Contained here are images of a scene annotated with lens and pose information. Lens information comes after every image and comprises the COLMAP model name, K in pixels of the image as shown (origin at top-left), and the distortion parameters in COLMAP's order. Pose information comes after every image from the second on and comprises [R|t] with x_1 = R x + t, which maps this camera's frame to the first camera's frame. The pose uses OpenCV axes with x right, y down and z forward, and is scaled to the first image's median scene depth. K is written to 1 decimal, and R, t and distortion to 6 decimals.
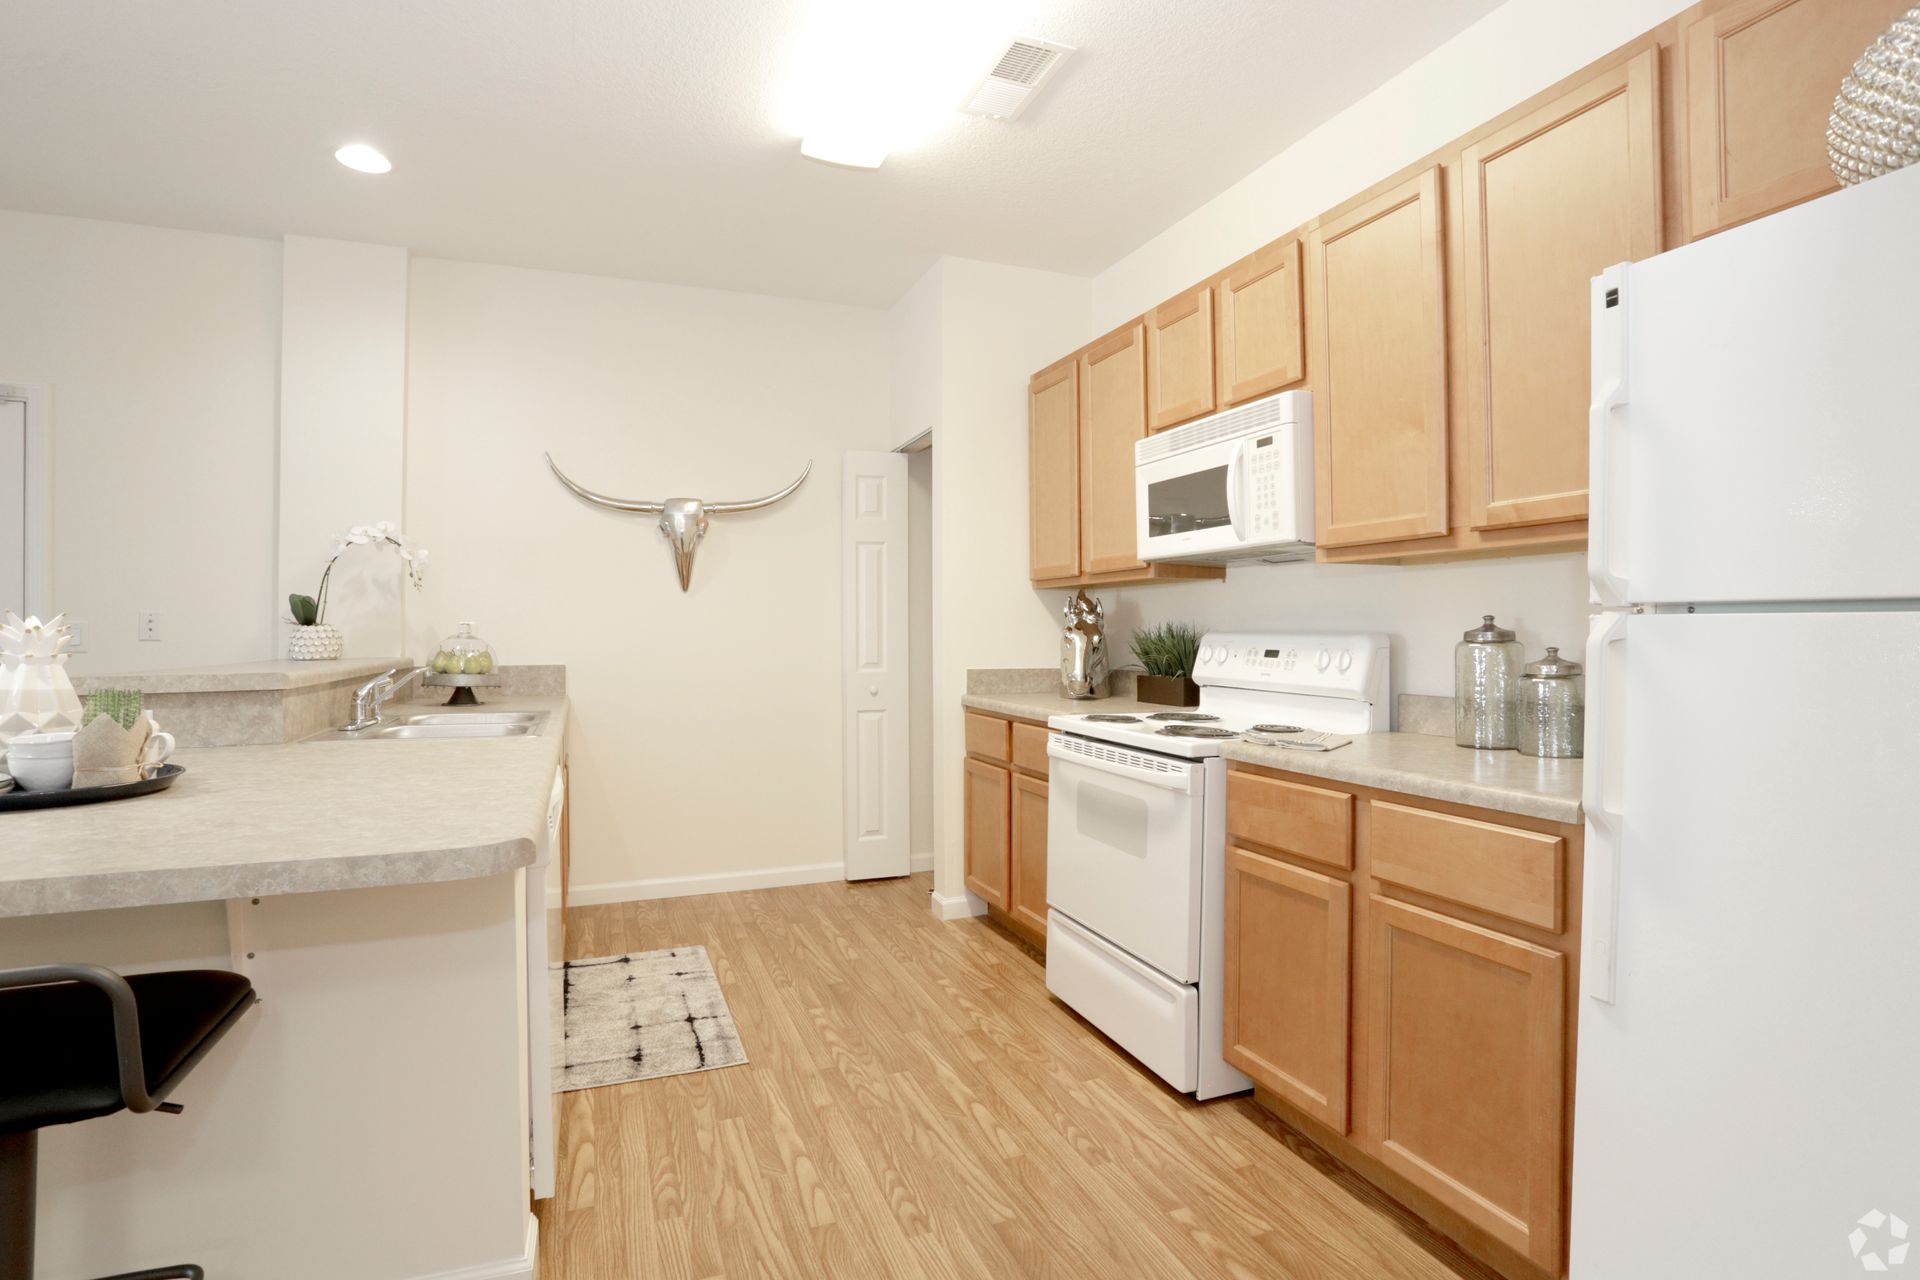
lens RADIAL K [[937.2, 0, 953.7], [0, 937.2, 622.5], [0, 0, 1]] dist [-0.040683, 0.000751]
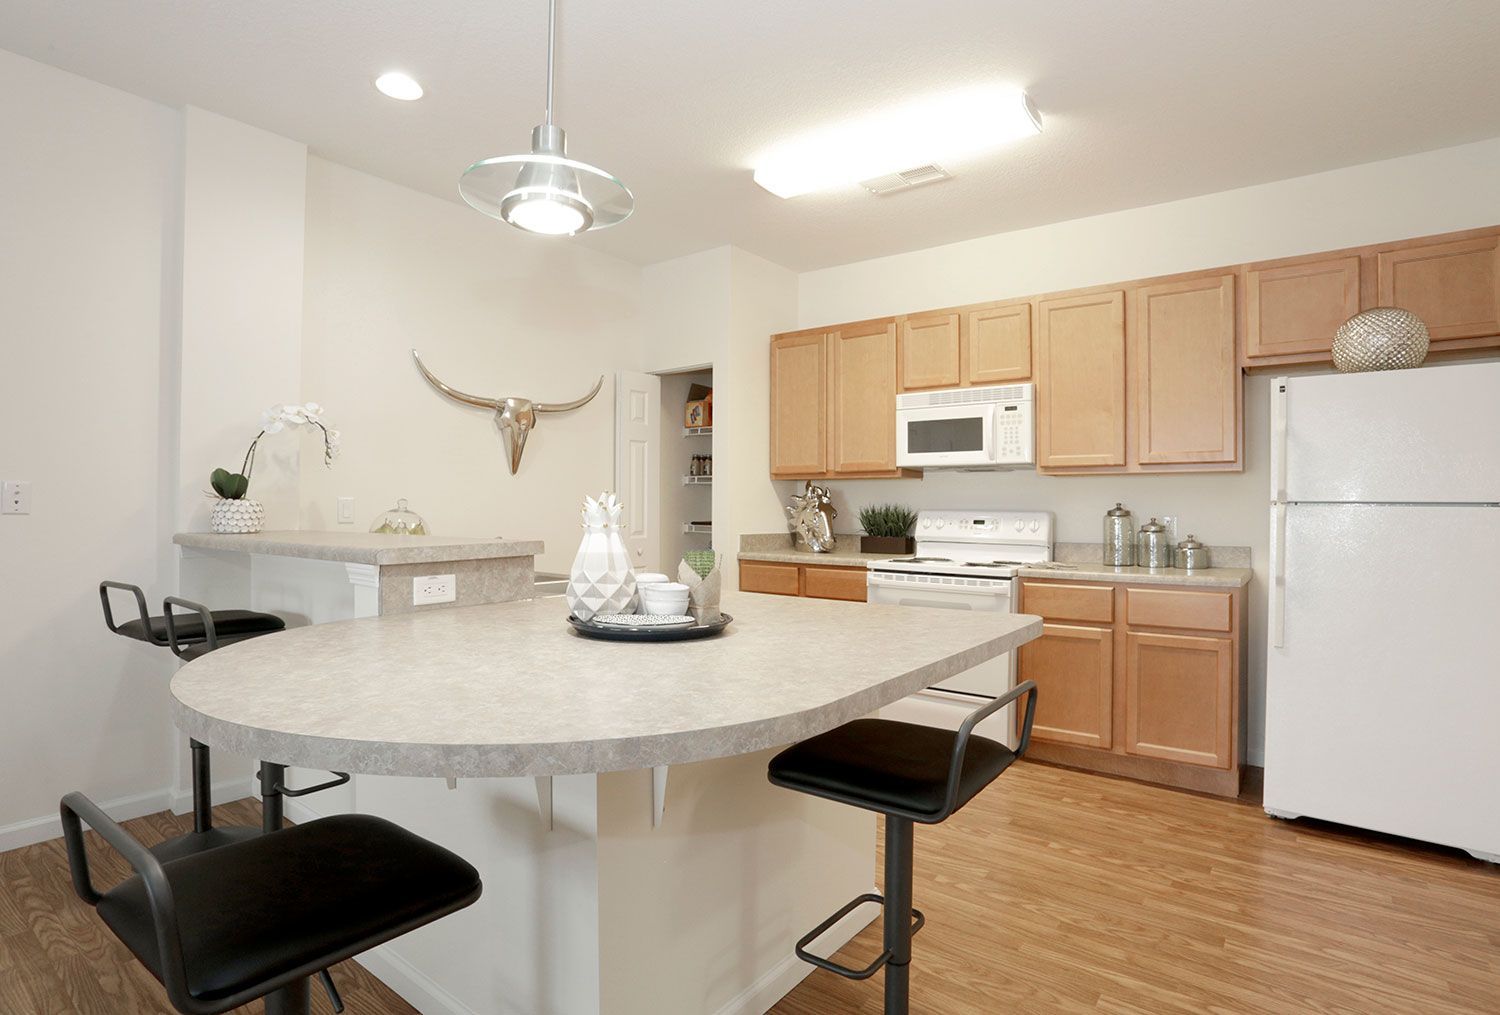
lens RADIAL K [[778.5, 0, 751.8], [0, 778.5, 505.3], [0, 0, 1]] dist [-0.041406, 0.000039]
pose [[0.844177, 0.007196, 0.536016, -0.842664], [-0.011326, 0.999926, 0.004413, -0.000651], [-0.535945, -0.009796, 0.844196, -0.030490]]
